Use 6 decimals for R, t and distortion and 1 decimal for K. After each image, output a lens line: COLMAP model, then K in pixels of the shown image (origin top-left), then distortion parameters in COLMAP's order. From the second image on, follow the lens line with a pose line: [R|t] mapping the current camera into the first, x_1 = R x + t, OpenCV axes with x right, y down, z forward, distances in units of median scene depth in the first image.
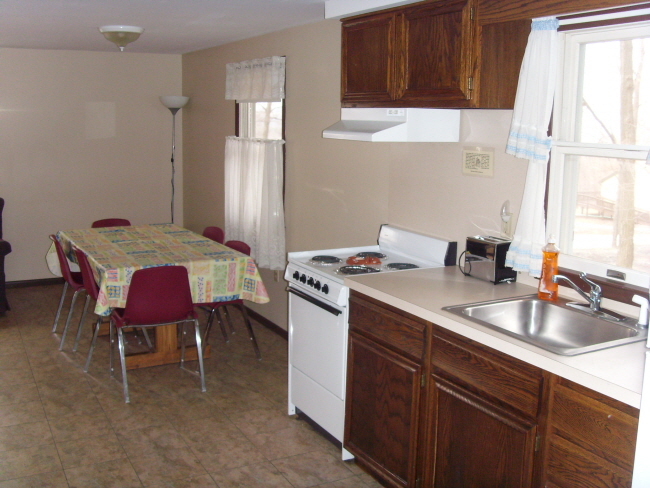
lens RADIAL K [[721.7, 0, 324.2], [0, 721.7, 245.9], [0, 0, 1]] dist [-0.112949, 0.000000]
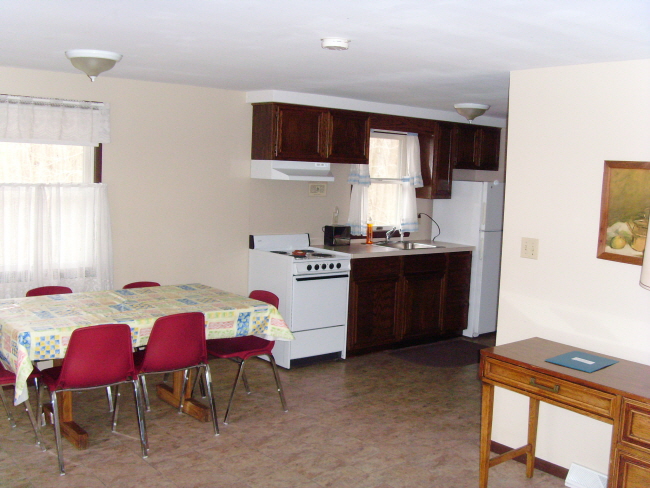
lens RADIAL K [[721.7, 0, 324.6], [0, 721.7, 242.1], [0, 0, 1]] dist [-0.112949, 0.000000]
pose [[-0.203049, -0.119318, 0.971872, -1.523840], [0.133527, 0.979902, 0.148201, -0.235397], [-0.970021, 0.159864, -0.183036, 1.213354]]
